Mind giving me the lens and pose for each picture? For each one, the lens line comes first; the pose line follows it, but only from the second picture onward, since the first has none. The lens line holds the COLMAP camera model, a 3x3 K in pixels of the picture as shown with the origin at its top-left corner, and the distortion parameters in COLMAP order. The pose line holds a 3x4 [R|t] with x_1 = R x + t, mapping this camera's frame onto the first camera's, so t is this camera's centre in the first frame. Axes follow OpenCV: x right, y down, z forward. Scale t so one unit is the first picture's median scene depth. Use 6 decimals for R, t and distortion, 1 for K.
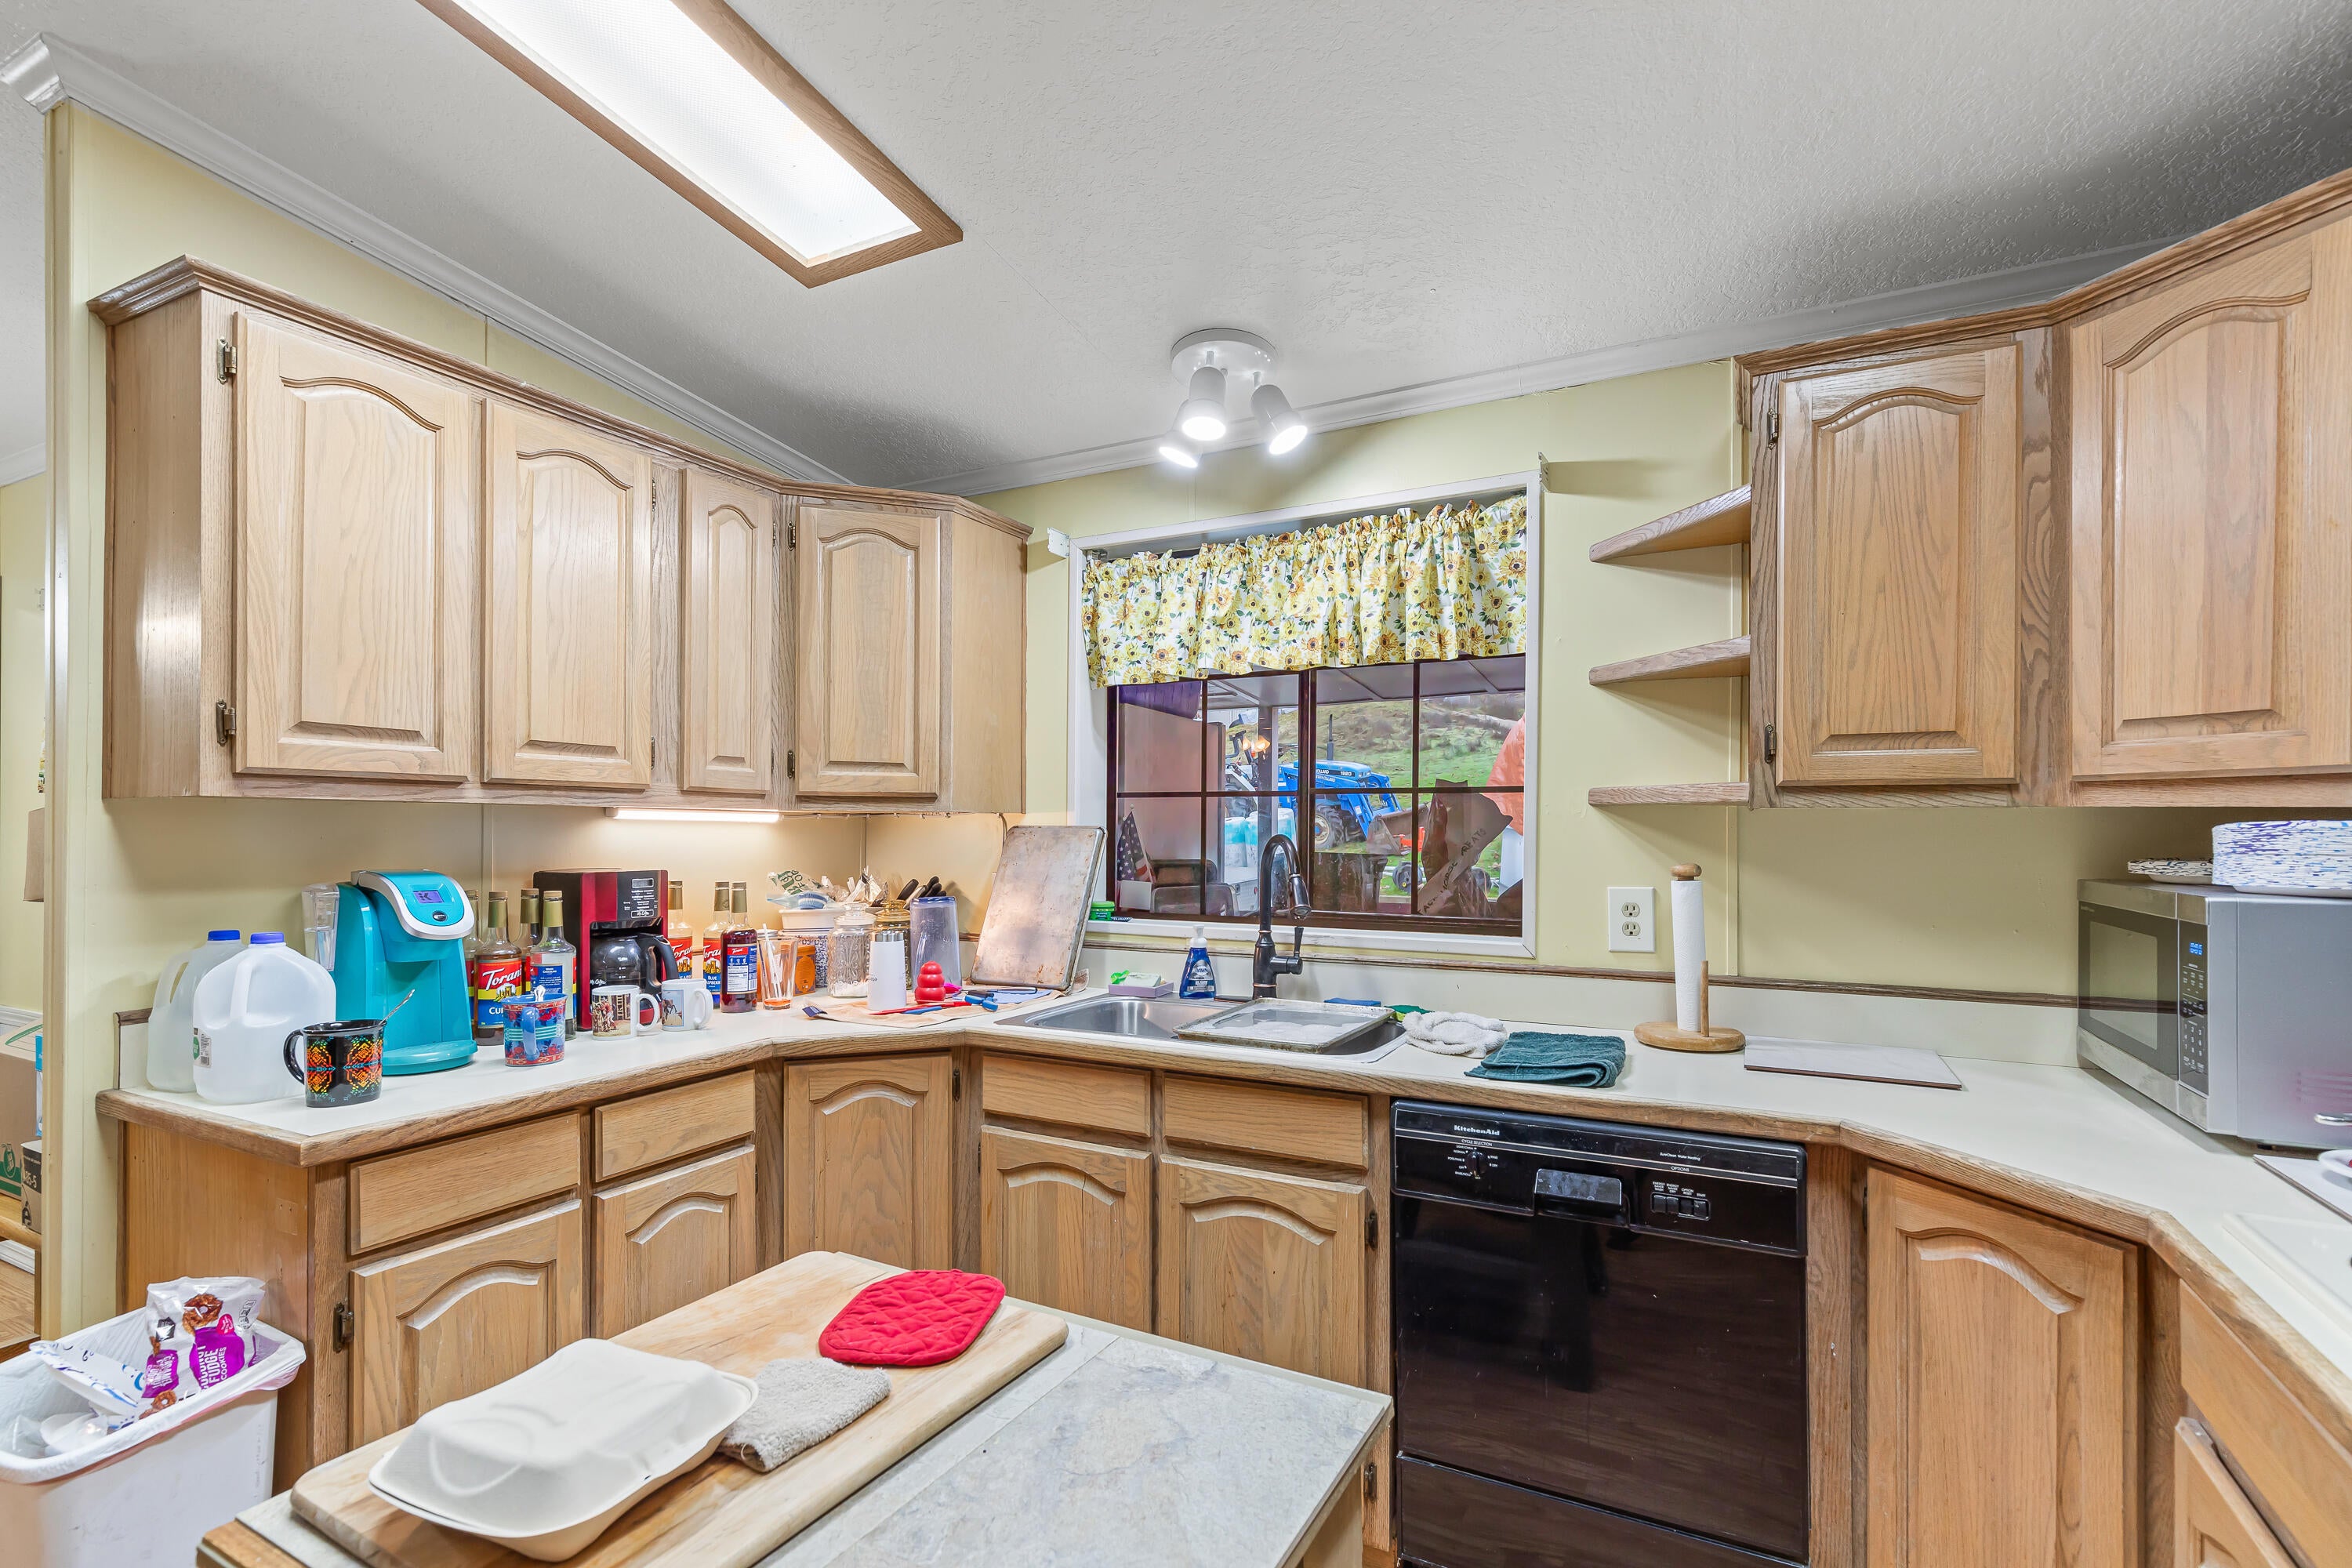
lens RADIAL K [[1068.9, 0, 1187.4], [0, 1068.9, 831.9], [0, 0, 1]] dist [0.012902, -0.000577]
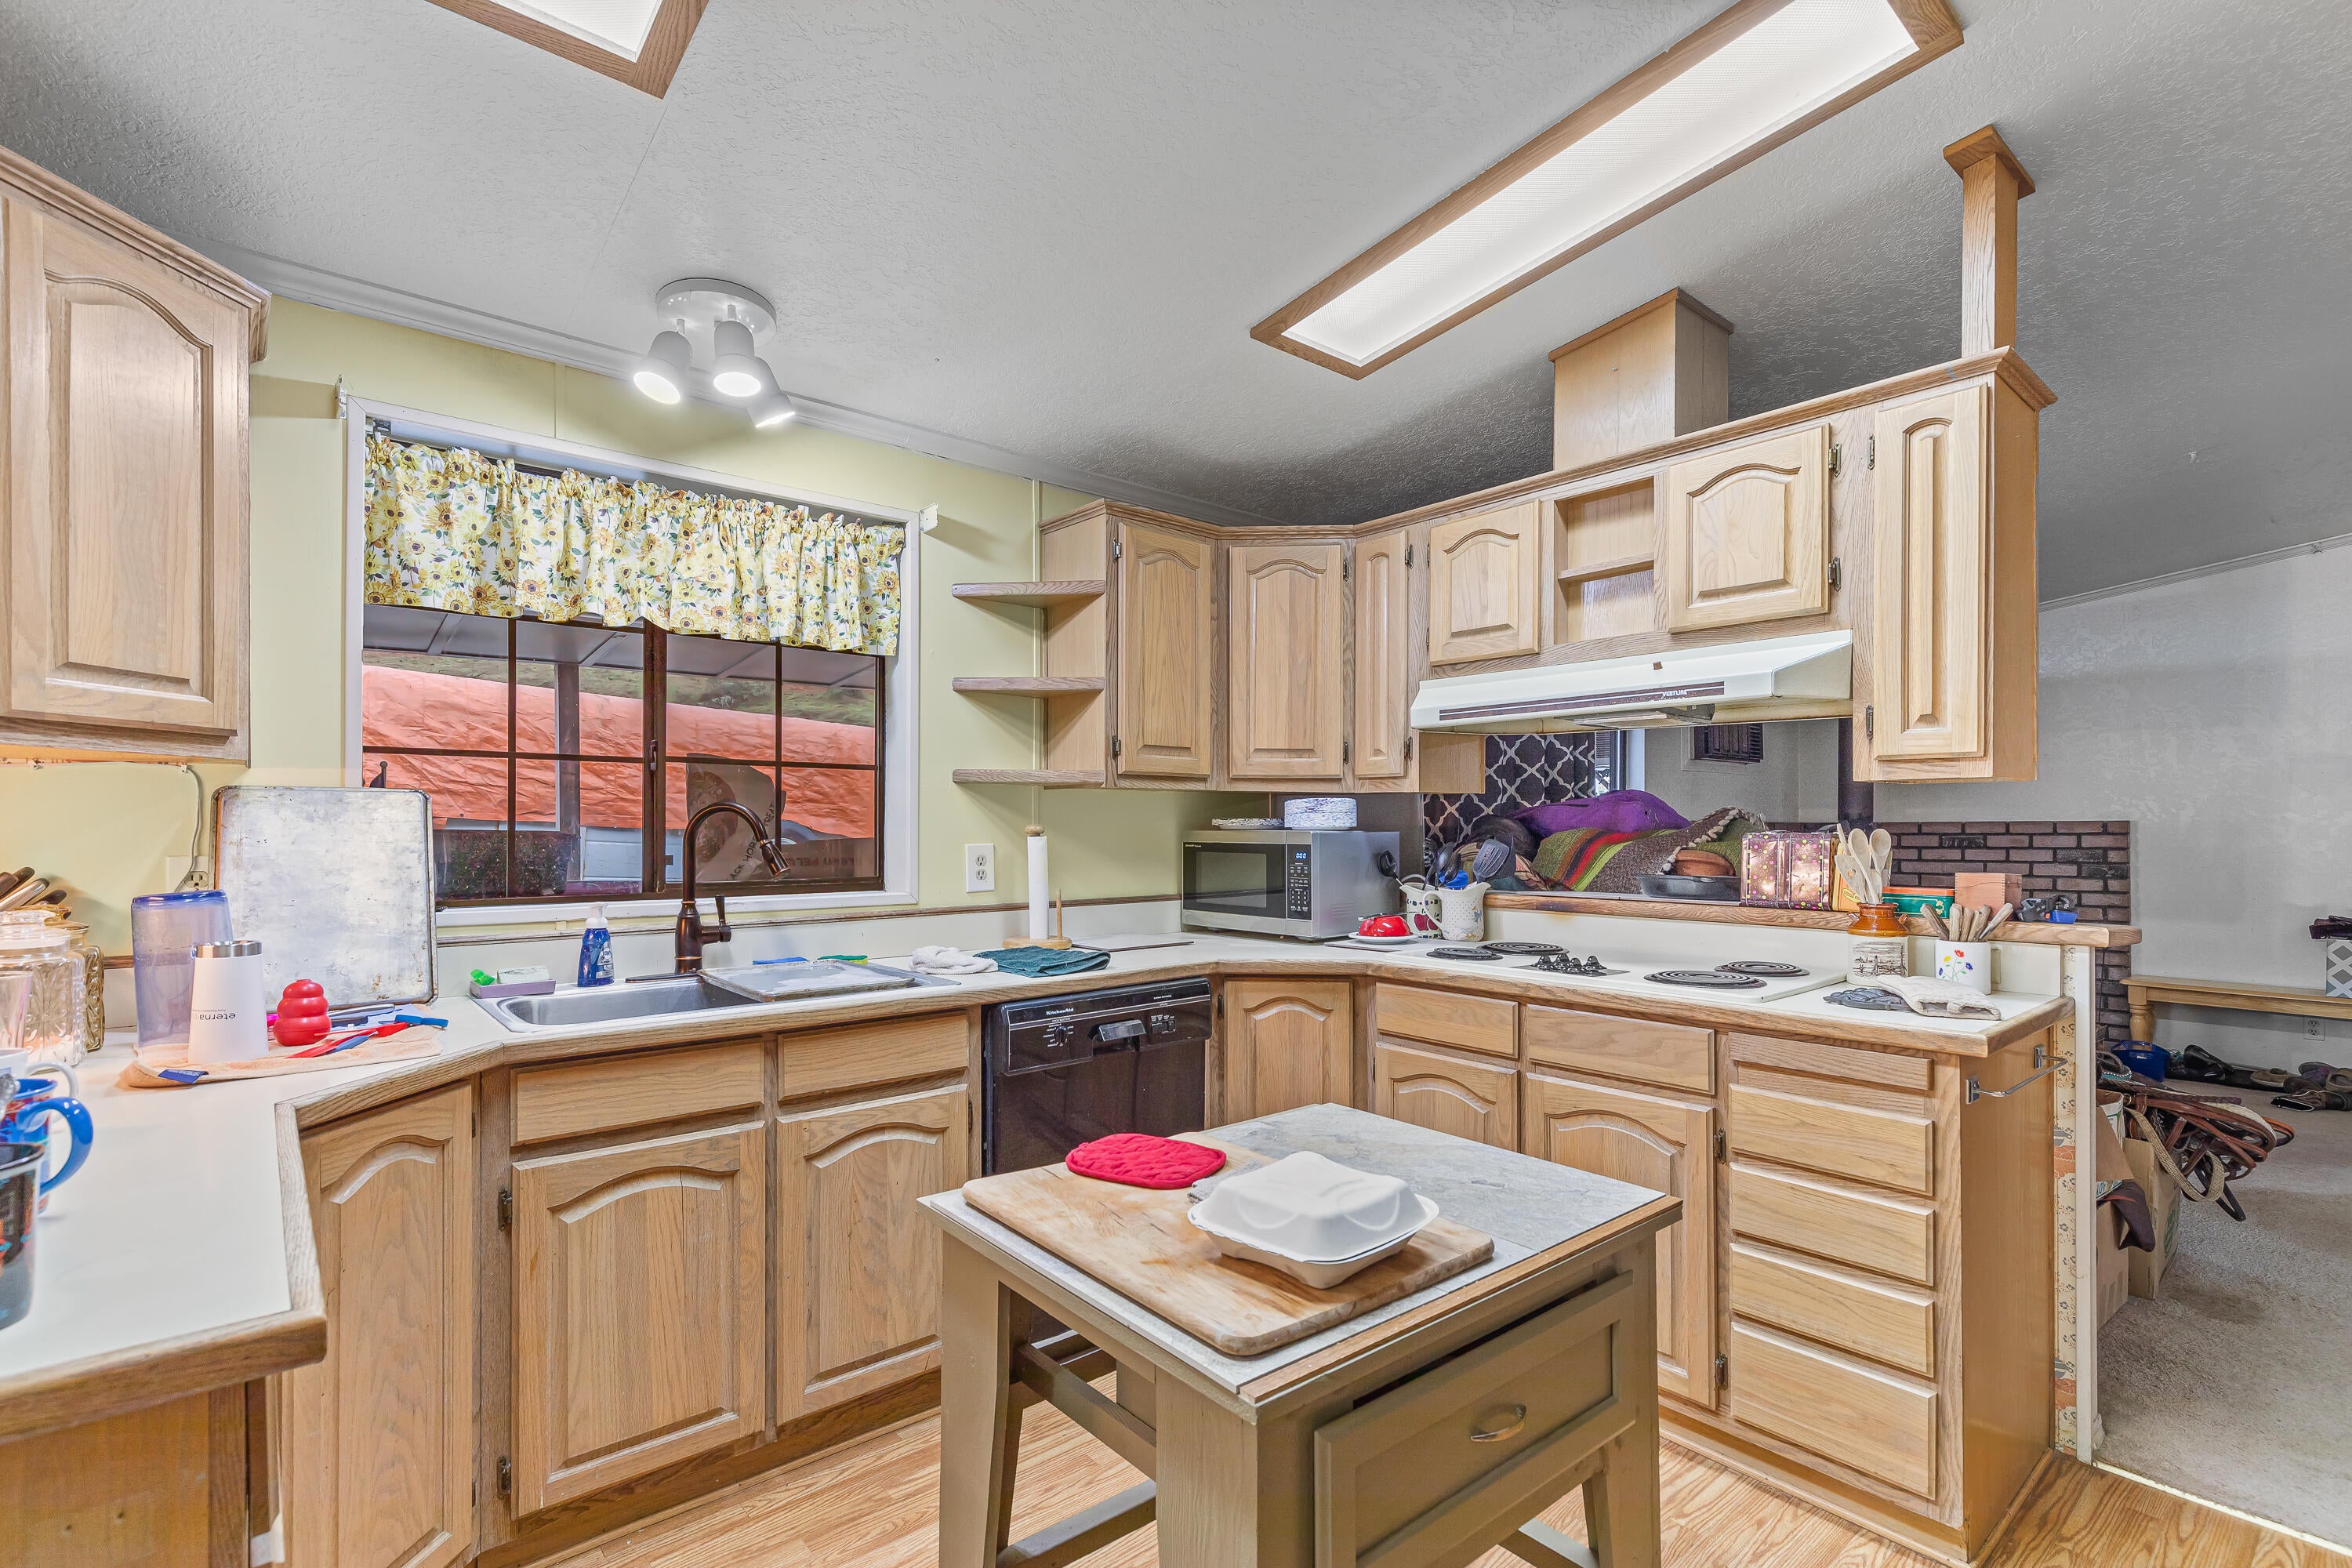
lens RADIAL K [[1068.9, 0, 1180.2], [0, 1068.9, 830.6], [0, 0, 1]] dist [0.012902, -0.000577]
pose [[0.382253, -0.006861, 0.924032, -0.737597], [0.003636, 0.999976, 0.005921, 0.027532], [-0.924050, 0.001097, 0.382269, 0.249531]]
